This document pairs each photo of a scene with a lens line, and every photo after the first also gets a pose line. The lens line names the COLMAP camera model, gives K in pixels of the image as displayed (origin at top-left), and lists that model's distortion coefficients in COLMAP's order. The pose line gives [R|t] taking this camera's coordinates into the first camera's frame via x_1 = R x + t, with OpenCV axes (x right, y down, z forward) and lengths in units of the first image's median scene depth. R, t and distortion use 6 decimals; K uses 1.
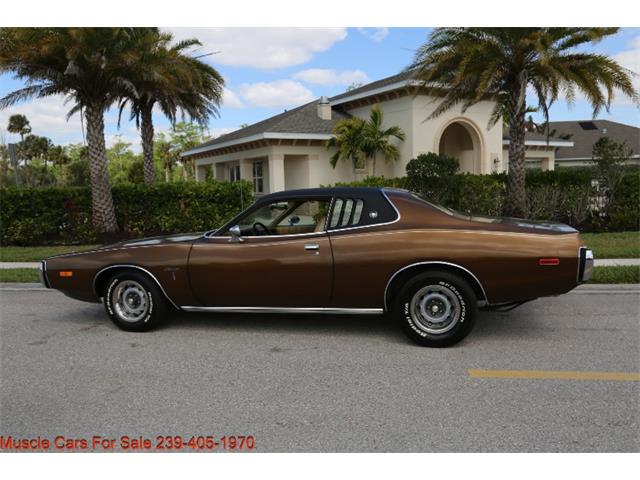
lens RADIAL K [[527.6, 0, 318.5], [0, 527.6, 229.9], [0, 0, 1]] dist [-0.037615, 0.048914]
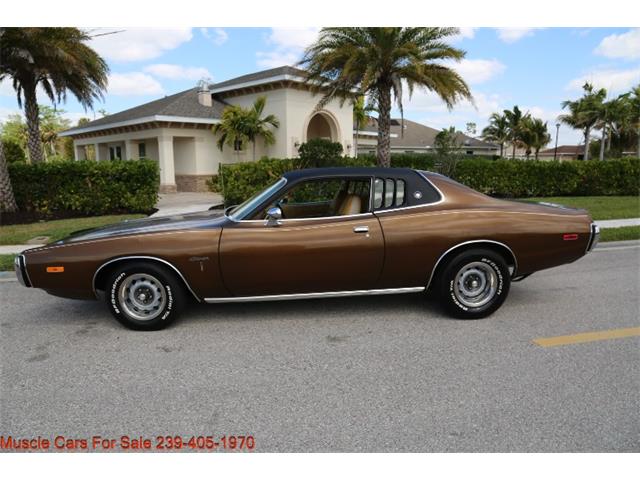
lens RADIAL K [[429.1, 0, 314.7], [0, 429.1, 238.8], [0, 0, 1]] dist [-0.100038, 0.050653]
pose [[0.947239, -0.039677, 0.318062, -0.105922], [0.012294, 0.996076, 0.087643, -0.006113], [-0.320292, -0.079109, 0.944010, 0.088932]]
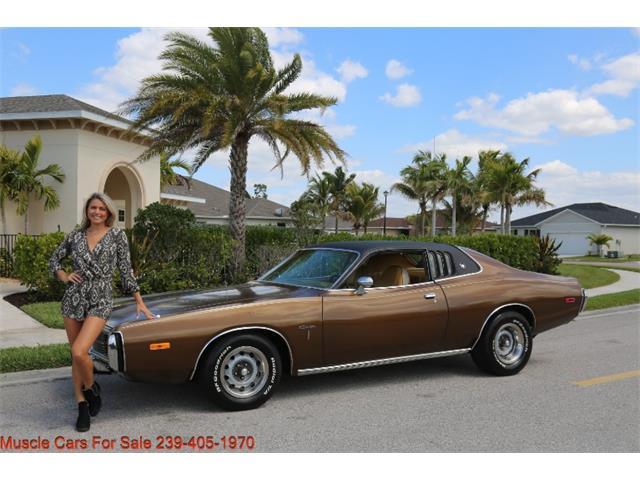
lens RADIAL K [[639.1, 0, 309.4], [0, 639.1, 229.1], [0, 0, 1]] dist [0.031507, 0.000000]
pose [[0.725908, 0.042683, 0.686466, -0.339359], [0.029742, 0.995191, -0.093330, 0.003683], [-0.687148, 0.088166, 0.721148, 0.065748]]
